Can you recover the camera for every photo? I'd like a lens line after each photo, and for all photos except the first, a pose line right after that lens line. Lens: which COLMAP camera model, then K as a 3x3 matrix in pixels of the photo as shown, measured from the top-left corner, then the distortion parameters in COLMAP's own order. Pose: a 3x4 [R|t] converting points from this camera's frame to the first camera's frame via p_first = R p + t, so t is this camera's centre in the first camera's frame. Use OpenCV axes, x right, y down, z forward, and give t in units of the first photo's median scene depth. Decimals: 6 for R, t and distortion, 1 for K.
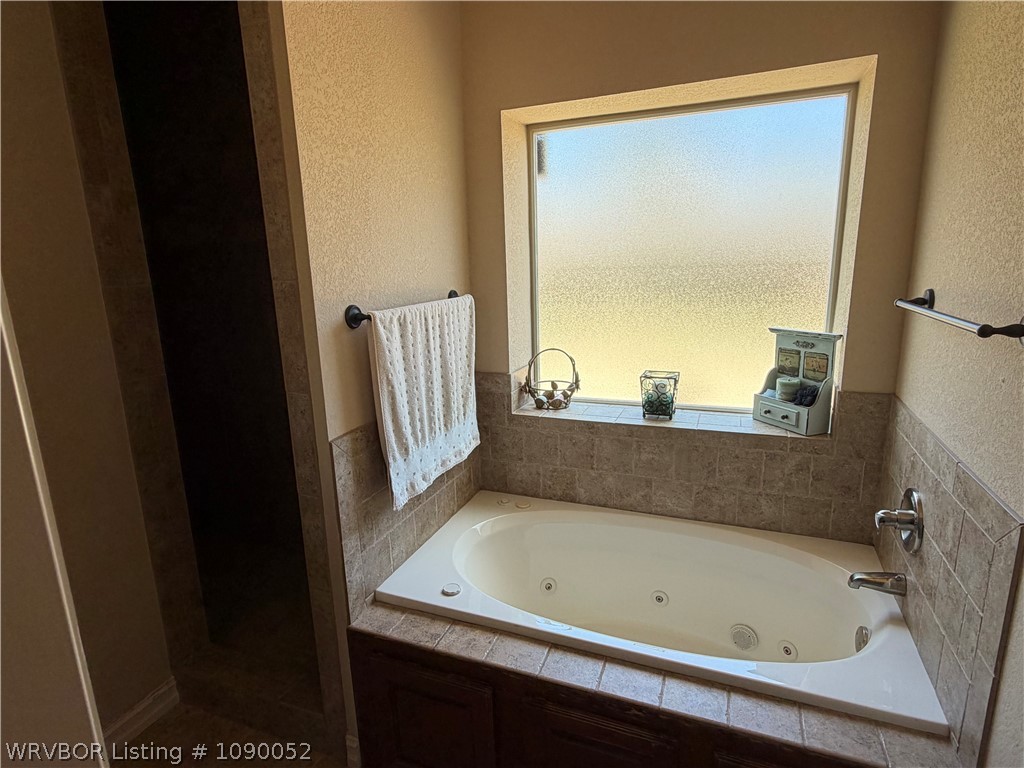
lens RADIAL K [[558.0, 0, 512.0], [0, 558.0, 384.0], [0, 0, 1]] dist [0.036230, 0.000136]
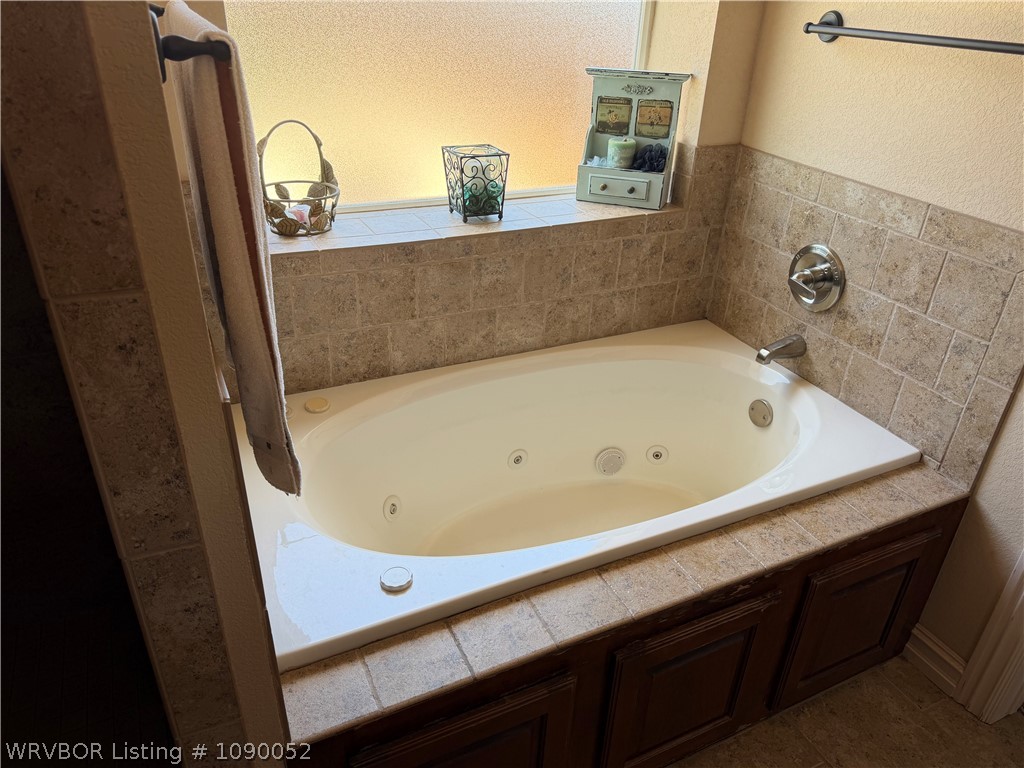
lens RADIAL K [[734.7, 0, 512.0], [0, 734.7, 384.0], [0, 0, 1]] dist [0.074715, -0.004791]
pose [[0.684030, -0.308451, 0.661030, -0.386394], [0.108778, 0.939199, 0.325688, -0.040956], [-0.721298, -0.150875, 0.675993, 0.364752]]
